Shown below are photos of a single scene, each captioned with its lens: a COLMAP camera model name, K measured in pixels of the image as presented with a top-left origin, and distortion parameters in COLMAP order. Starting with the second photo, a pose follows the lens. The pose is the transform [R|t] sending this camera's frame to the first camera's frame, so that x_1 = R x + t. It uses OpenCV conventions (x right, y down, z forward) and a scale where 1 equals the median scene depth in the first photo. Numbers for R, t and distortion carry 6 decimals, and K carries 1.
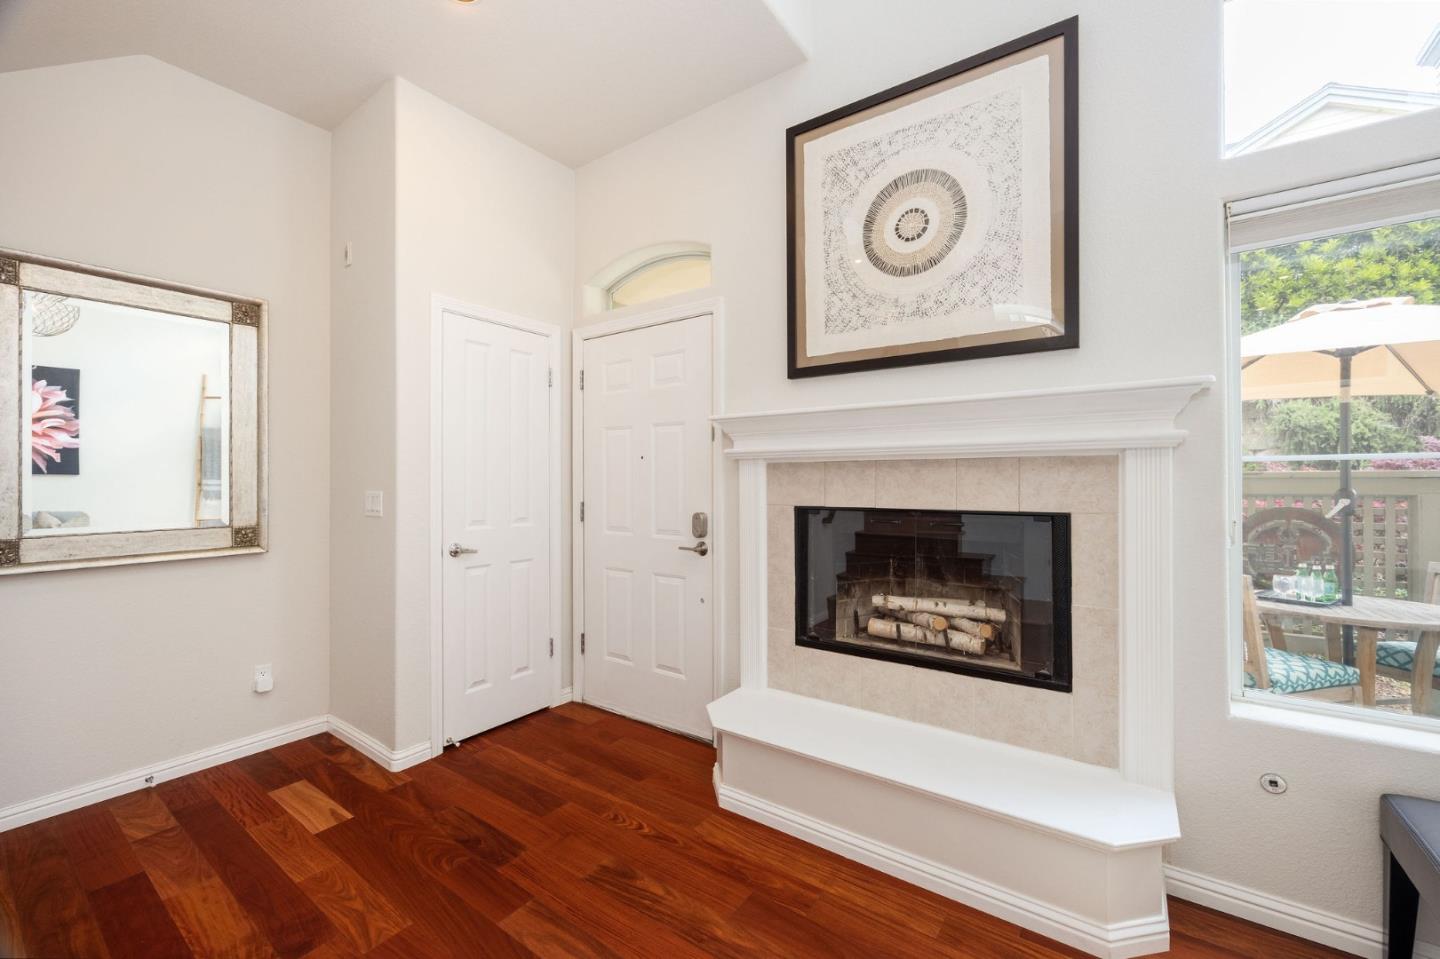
lens RADIAL K [[579.9, 0, 715.5], [0, 579.9, 479.9], [0, 0, 1]] dist [-0.002832, -0.000408]
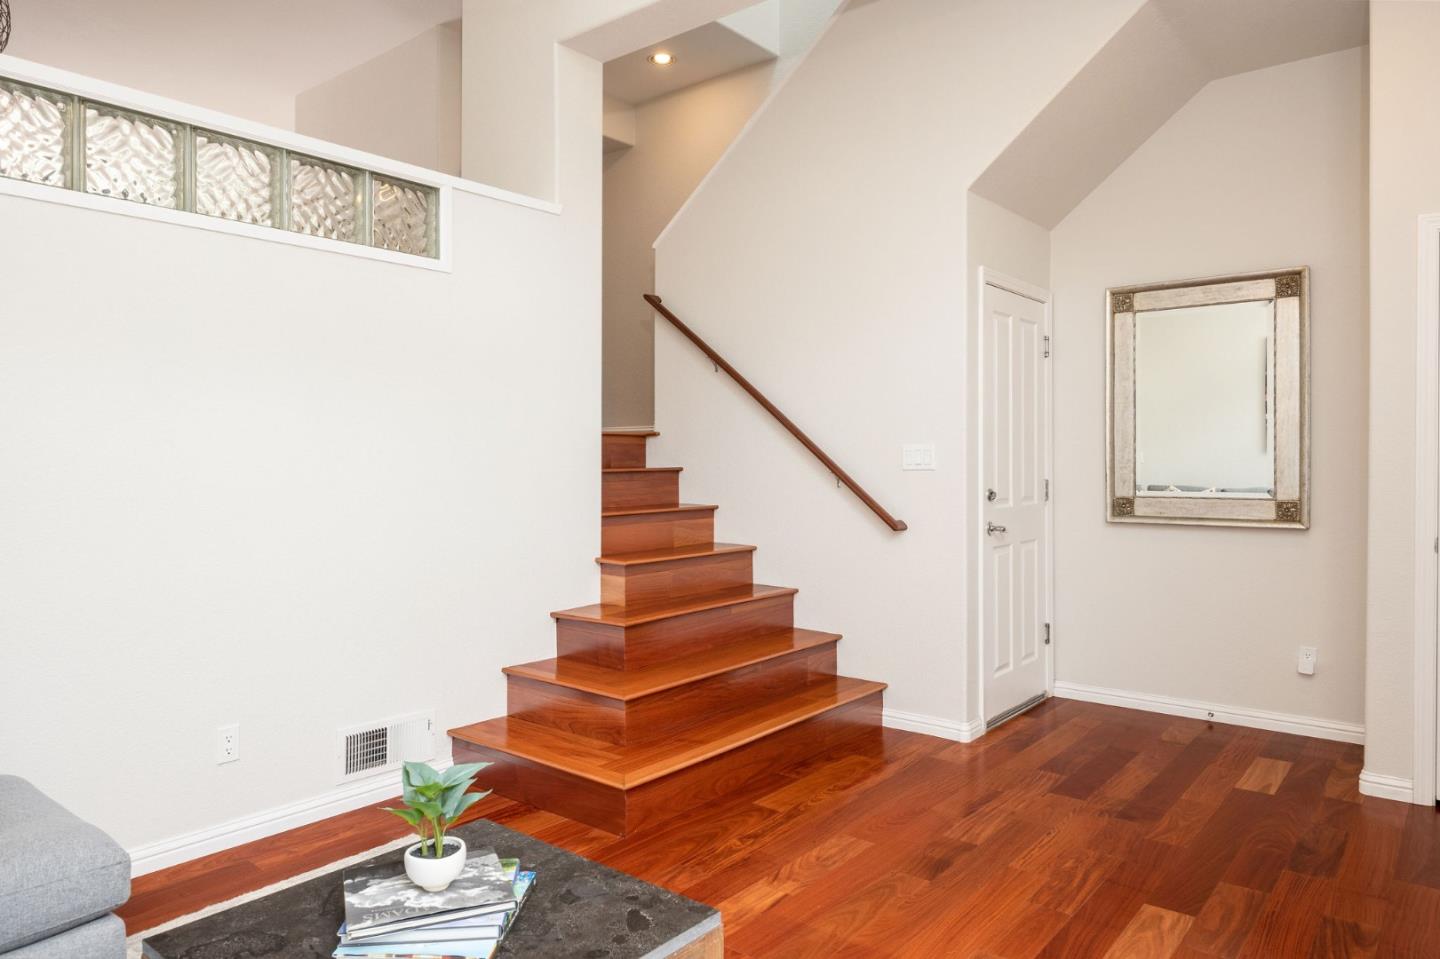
lens RADIAL K [[943.2, 0, 720.4], [0, 943.2, 474.4], [0, 0, 1]] dist [0.023304, 0.005913]
pose [[-0.061933, 0.022406, -0.997829, 0.887320], [0.003400, 0.999747, 0.022238, -0.004068], [0.998074, -0.002015, -0.061994, 0.134853]]
